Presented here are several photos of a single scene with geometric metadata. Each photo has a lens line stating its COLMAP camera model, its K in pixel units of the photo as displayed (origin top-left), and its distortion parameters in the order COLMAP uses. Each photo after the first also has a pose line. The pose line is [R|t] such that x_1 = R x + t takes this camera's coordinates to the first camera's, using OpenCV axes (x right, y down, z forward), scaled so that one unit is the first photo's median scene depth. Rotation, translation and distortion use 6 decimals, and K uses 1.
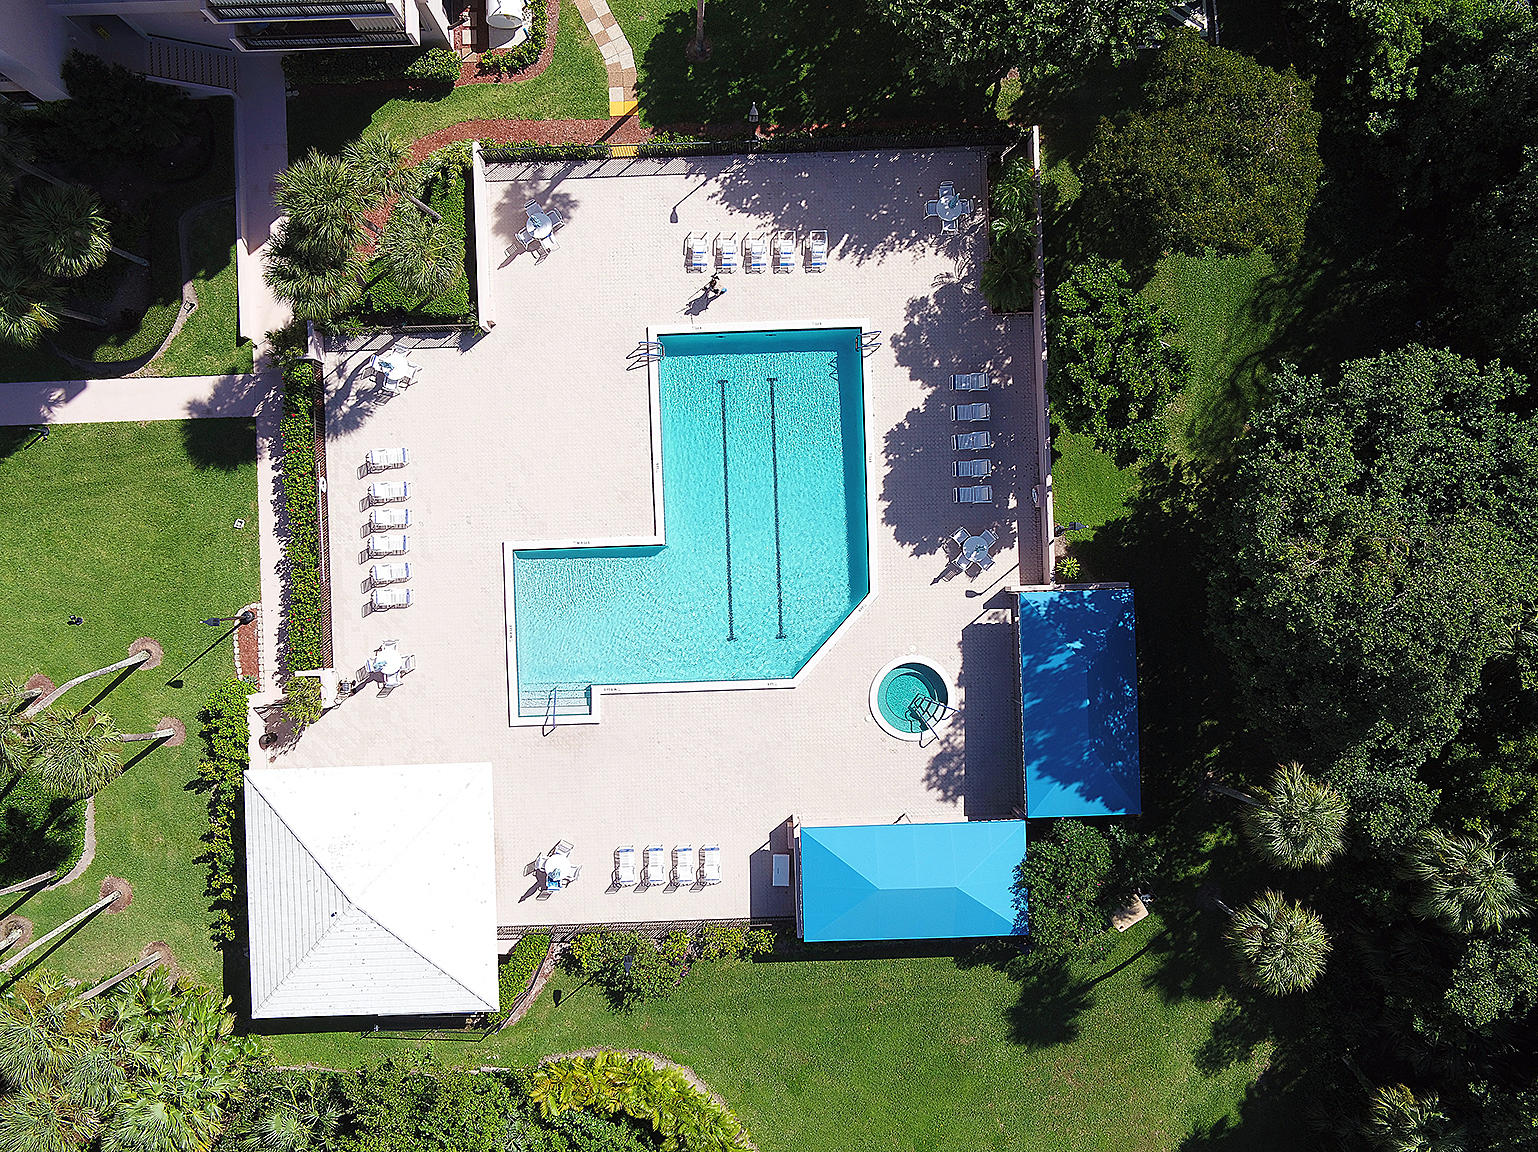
lens RADIAL K [[1314.3, 0, 762.1], [0, 1314.3, 576.1], [0, 0, 1]] dist [0.003407, 0.000702]
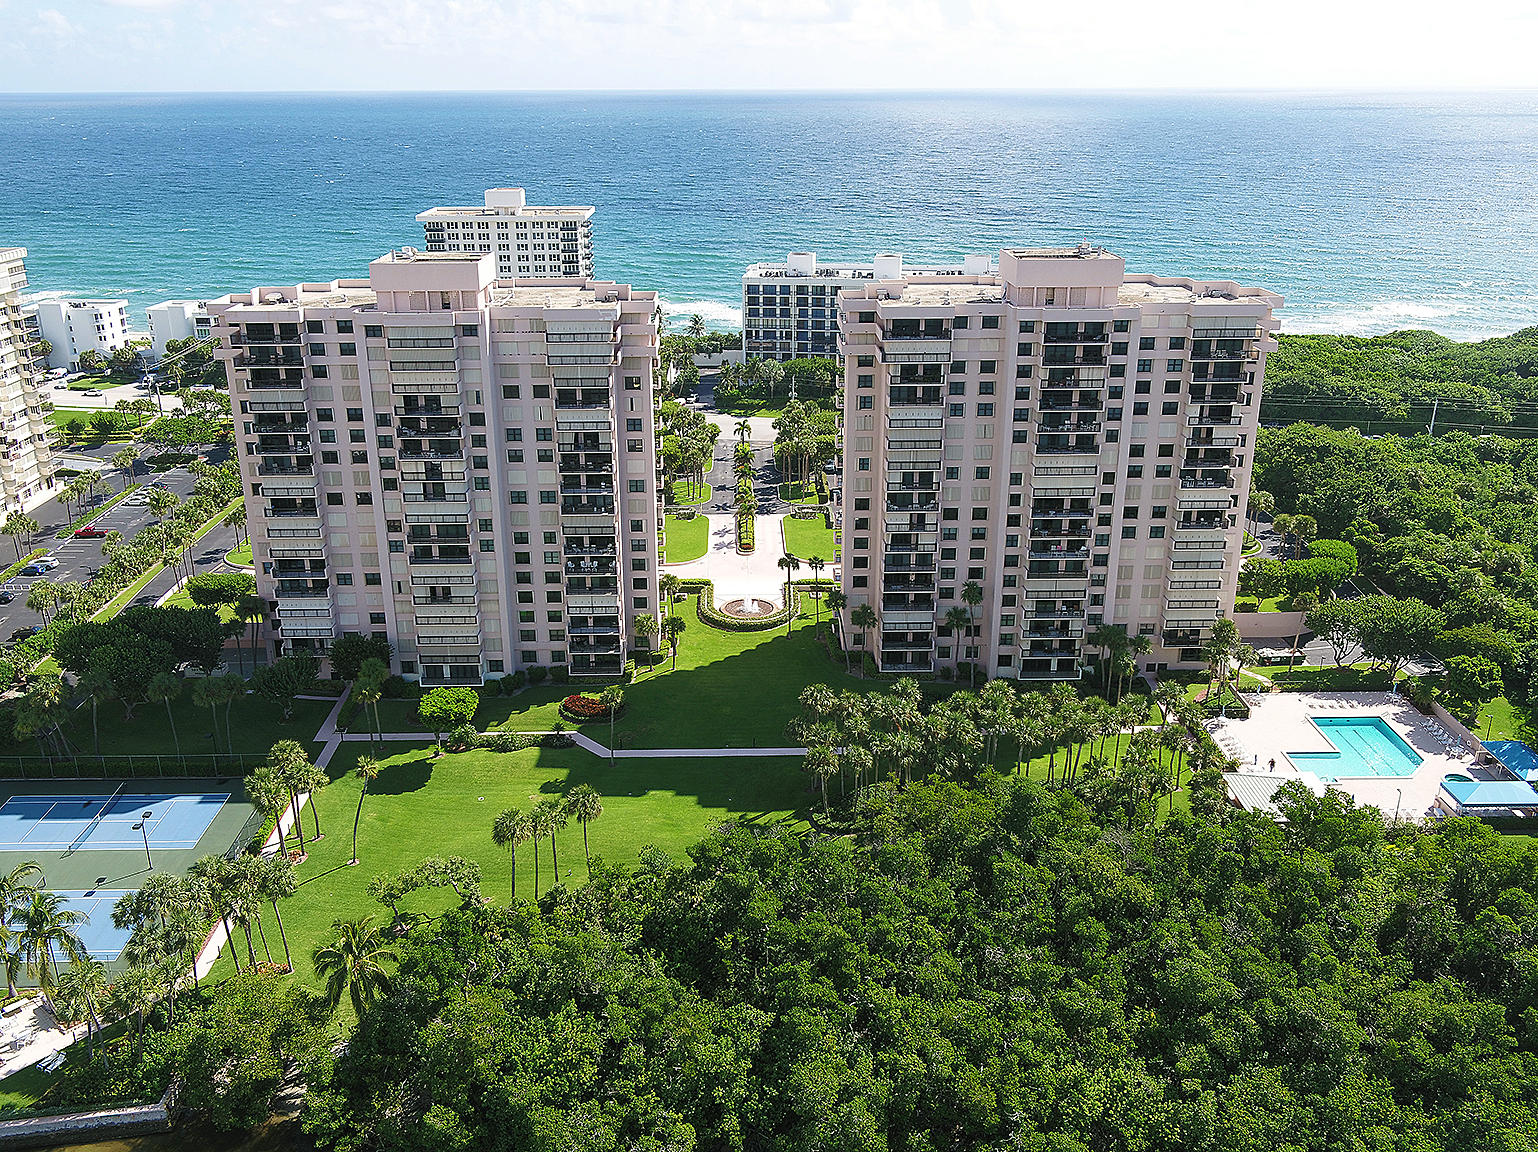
lens RADIAL K [[1314.3, 0, 765.6], [0, 1314.3, 583.9], [0, 0, 1]] dist [0.003407, 0.000702]
pose [[0.999928, 0.002684, -0.011670, -1.233626], [-0.011865, 0.353687, -0.935289, 2.411737], [0.001617, 0.935360, 0.353694, -0.292004]]
